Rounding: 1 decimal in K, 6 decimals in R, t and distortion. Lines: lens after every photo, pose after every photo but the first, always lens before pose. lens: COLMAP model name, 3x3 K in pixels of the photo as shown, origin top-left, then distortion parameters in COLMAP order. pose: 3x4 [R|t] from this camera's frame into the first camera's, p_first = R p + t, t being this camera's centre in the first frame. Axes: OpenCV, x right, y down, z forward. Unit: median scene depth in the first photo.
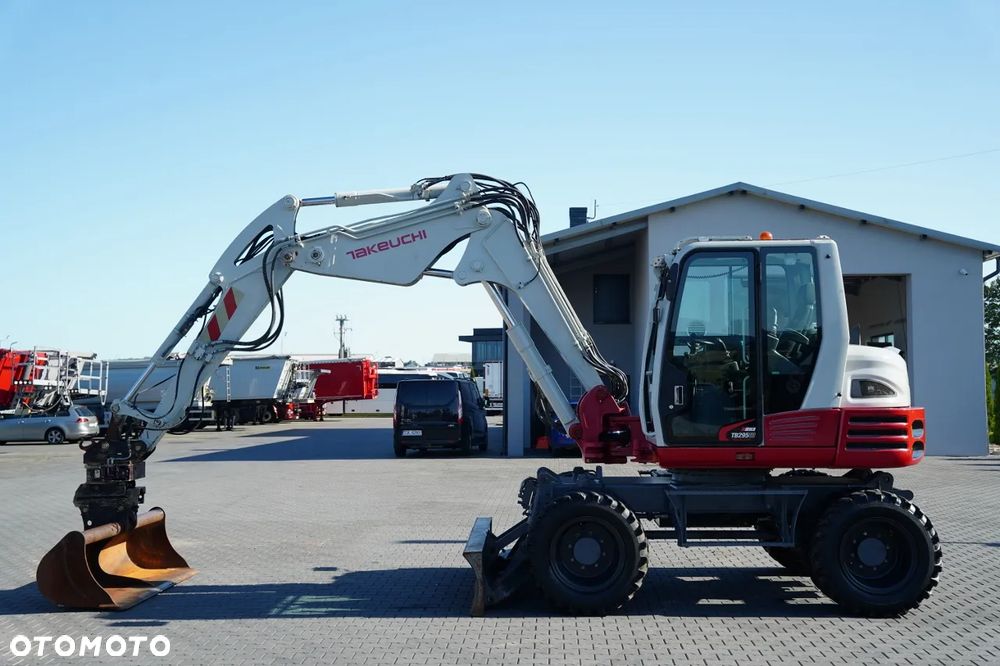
lens RADIAL K [[1182.1, 0, 500.0], [0, 1182.1, 333.0], [0, 0, 1]] dist [0.117314, 0.005134]
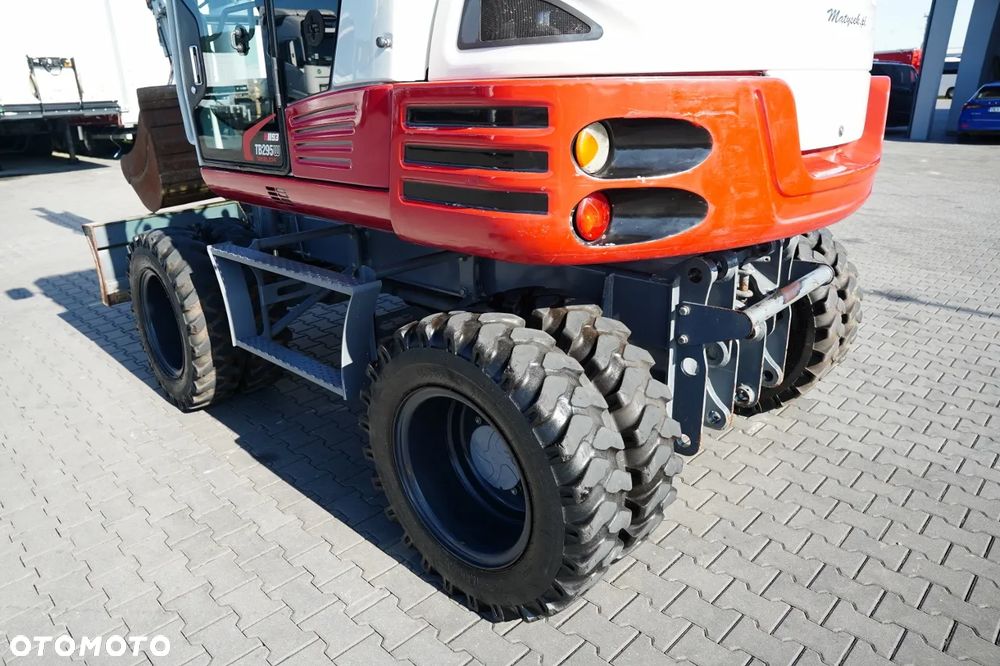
lens RADIAL K [[688.4, 0, 509.6], [0, 688.4, 333.4], [0, 0, 1]] dist [-0.126301, 0.113233]
pose [[0.750430, 0.219798, -0.623333, 0.431367], [0.045195, 0.923815, 0.380163, 0.054654], [0.659403, -0.313457, 0.683325, 0.824122]]
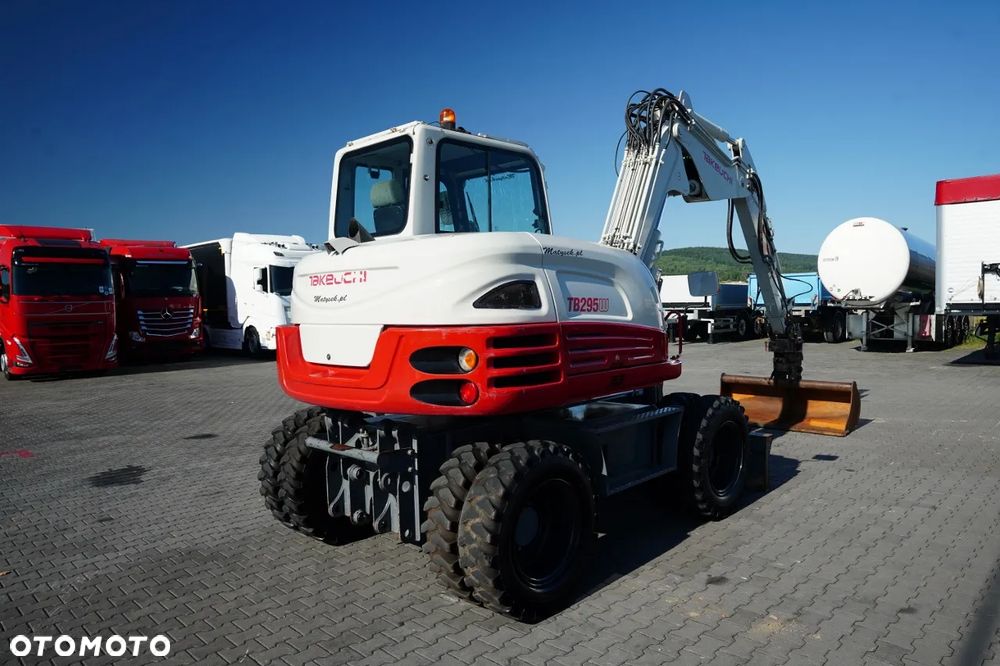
lens RADIAL K [[697.0, 0, 496.9], [0, 697.0, 346.4], [0, 0, 1]] dist [-0.147183, 0.121169]
pose [[-0.669796, 0.069721, -0.739265, 0.593577], [0.059023, 0.997431, 0.040592, 0.064767], [0.740196, -0.016446, -0.672190, 1.410352]]
